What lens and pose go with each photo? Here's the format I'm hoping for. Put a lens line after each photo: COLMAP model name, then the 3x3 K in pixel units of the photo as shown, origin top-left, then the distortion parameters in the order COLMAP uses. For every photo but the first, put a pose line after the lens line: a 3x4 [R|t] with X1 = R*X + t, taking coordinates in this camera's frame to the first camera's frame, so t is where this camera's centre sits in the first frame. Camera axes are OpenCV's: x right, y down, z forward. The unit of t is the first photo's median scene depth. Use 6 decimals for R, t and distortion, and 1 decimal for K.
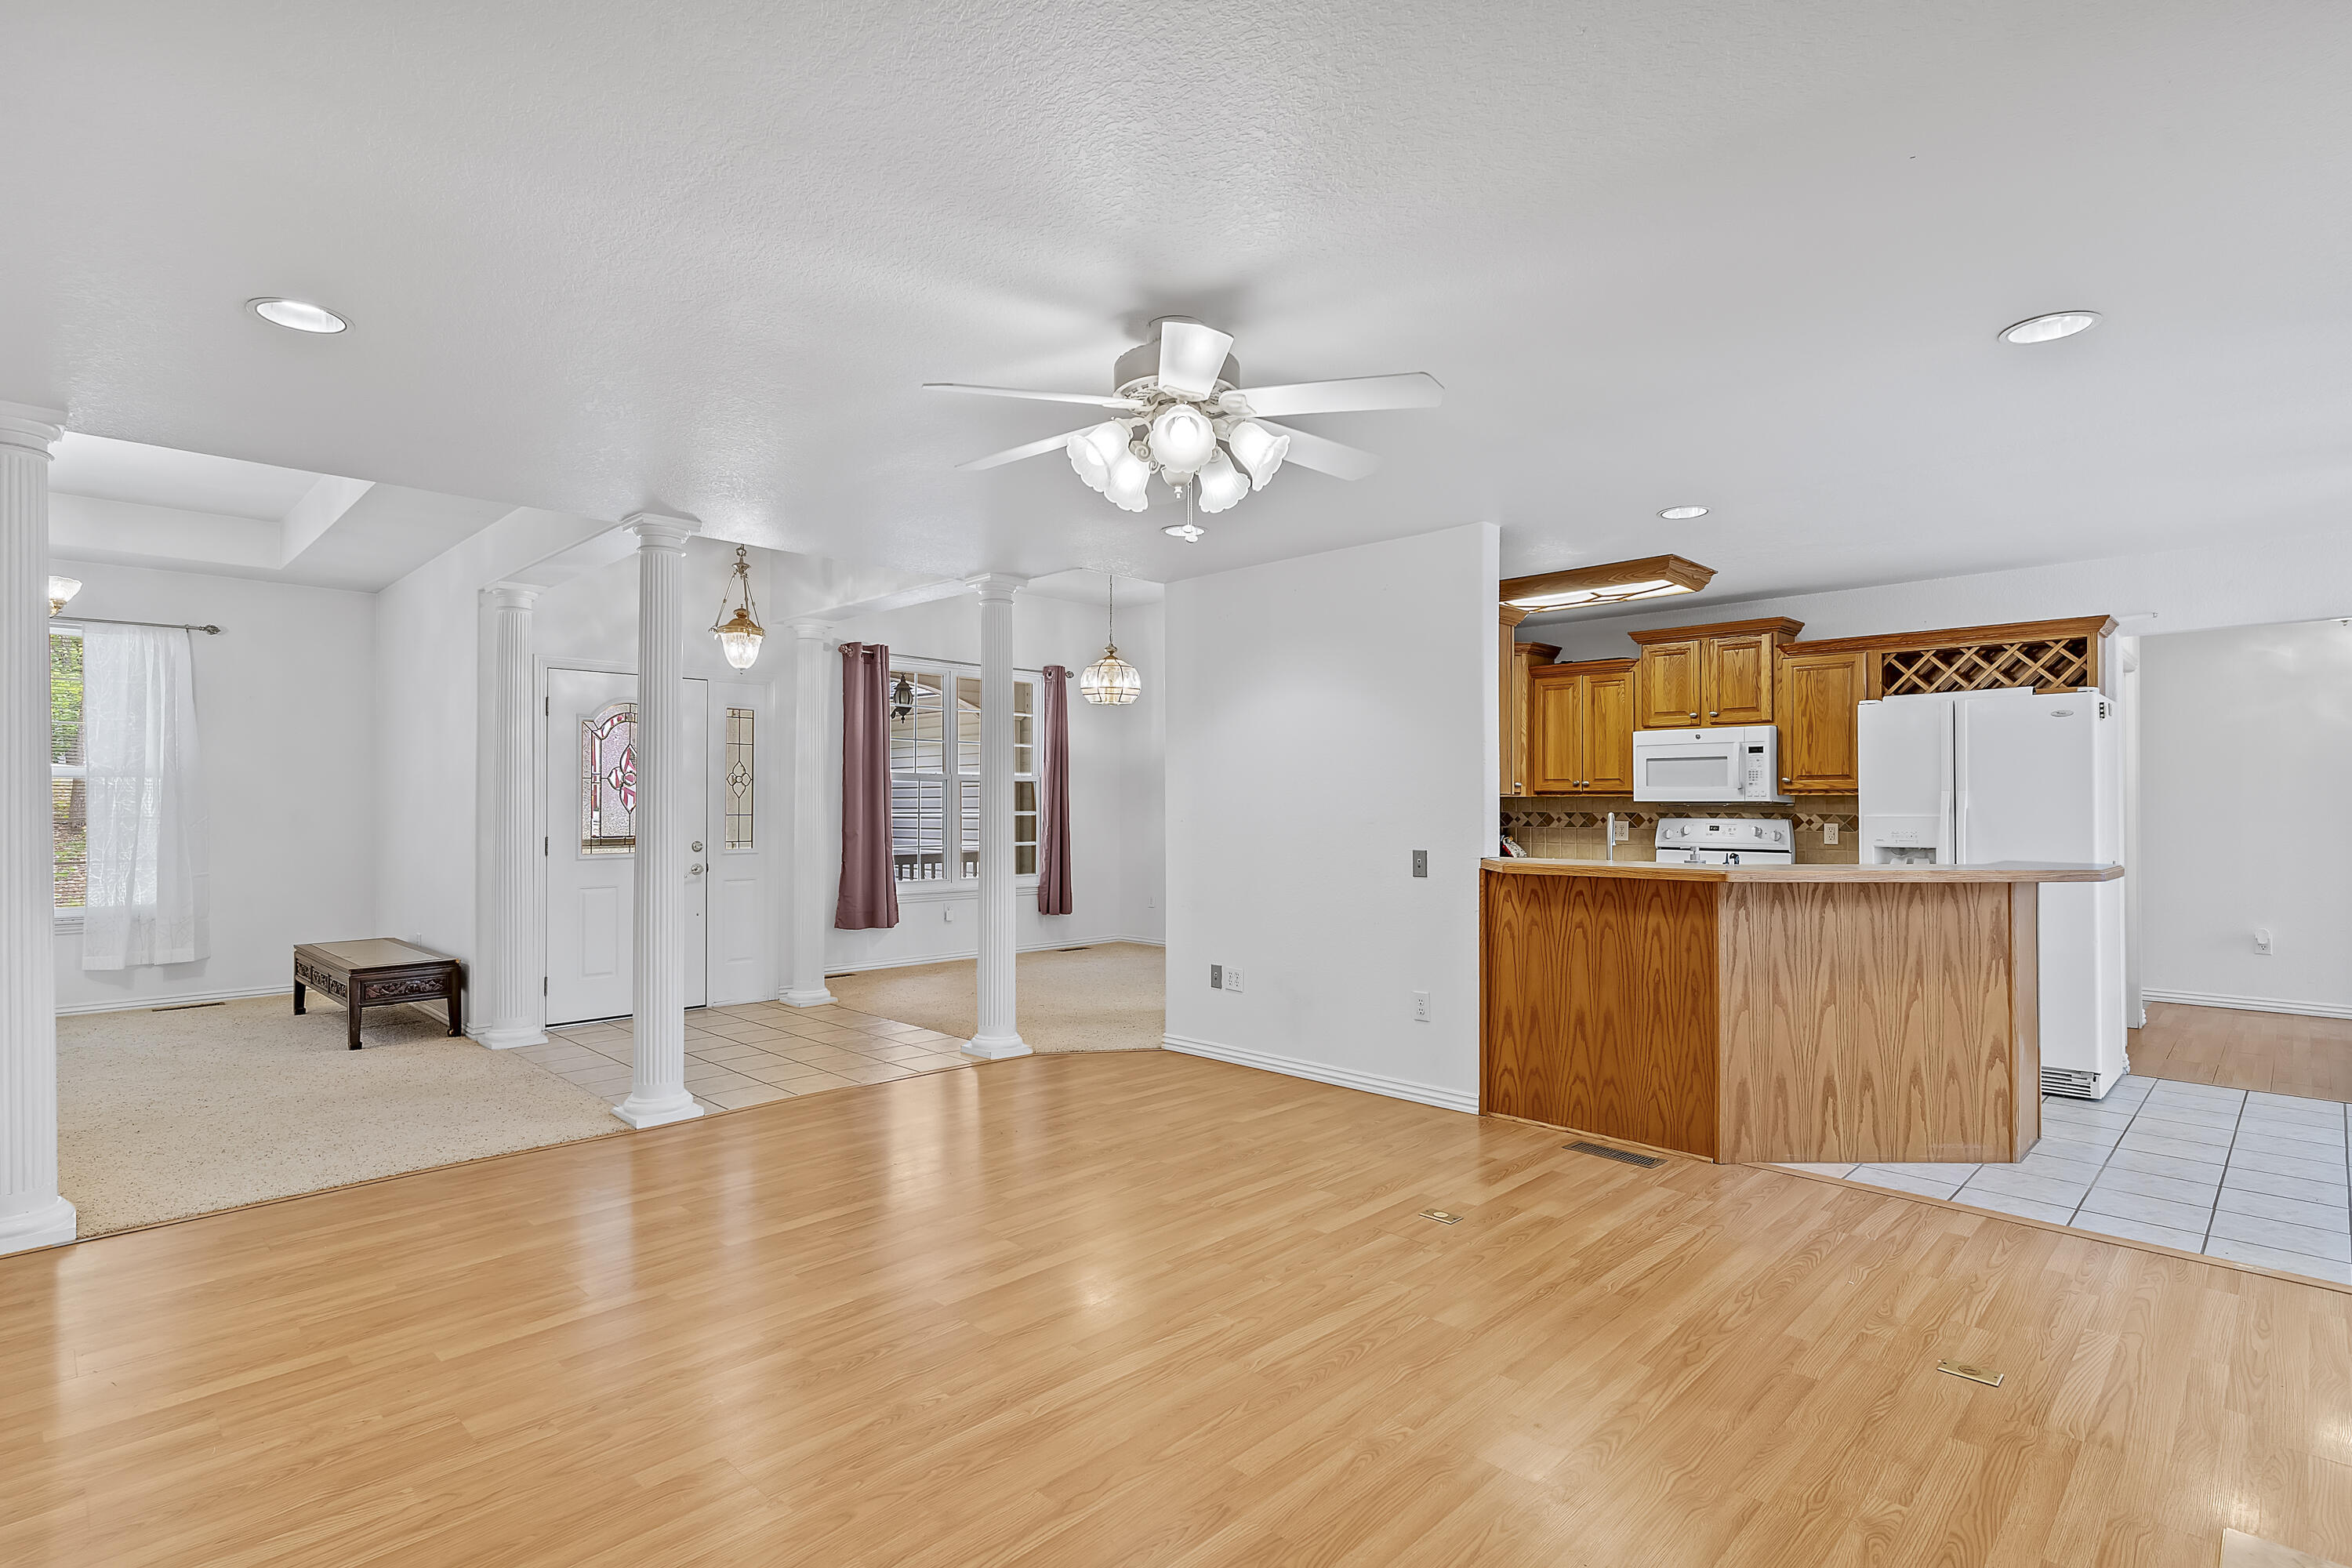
lens RADIAL K [[1152.5, 0, 1174.7], [0, 1152.5, 793.3], [0, 0, 1]] dist [0.000700, -0.000602]
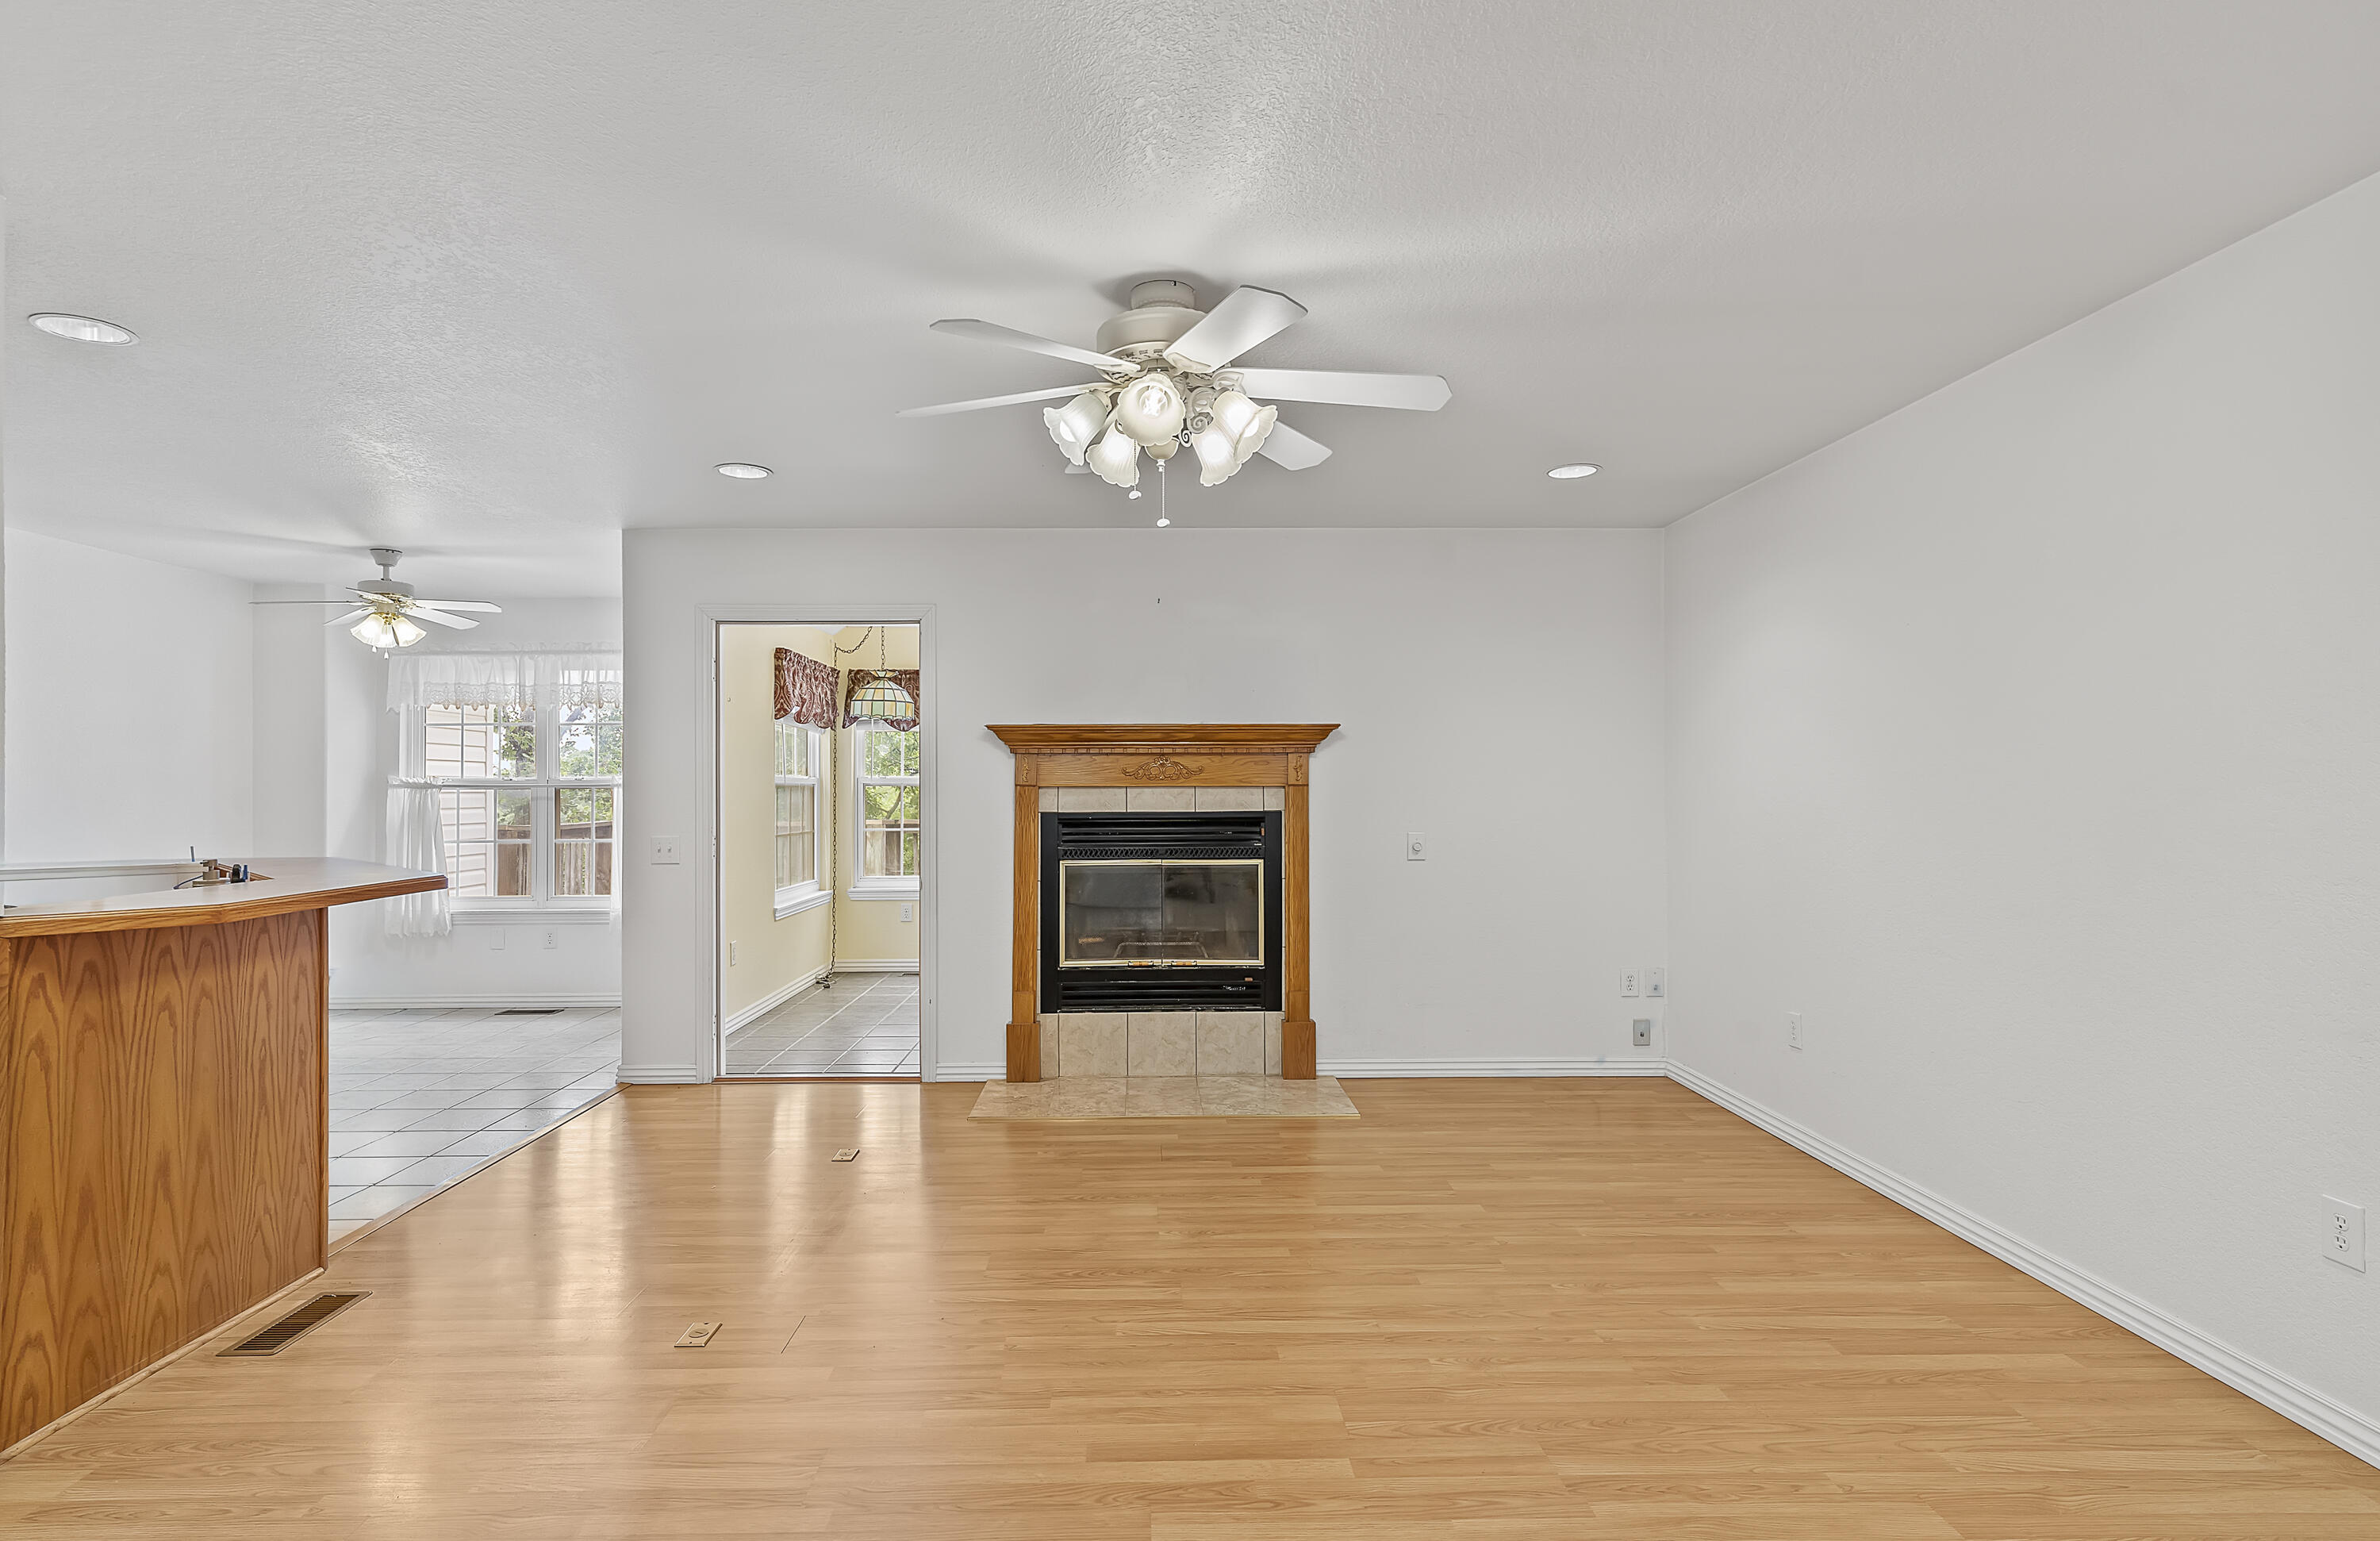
lens RADIAL K [[1197.0, 0, 1160.0], [0, 1197.0, 766.6], [0, 0, 1]] dist [0.003478, -0.000707]
pose [[-0.716061, 0.014861, 0.697880, -0.309788], [-0.000224, 0.999768, -0.021519, 0.004375], [-0.698038, -0.015565, -0.715892, 0.769725]]
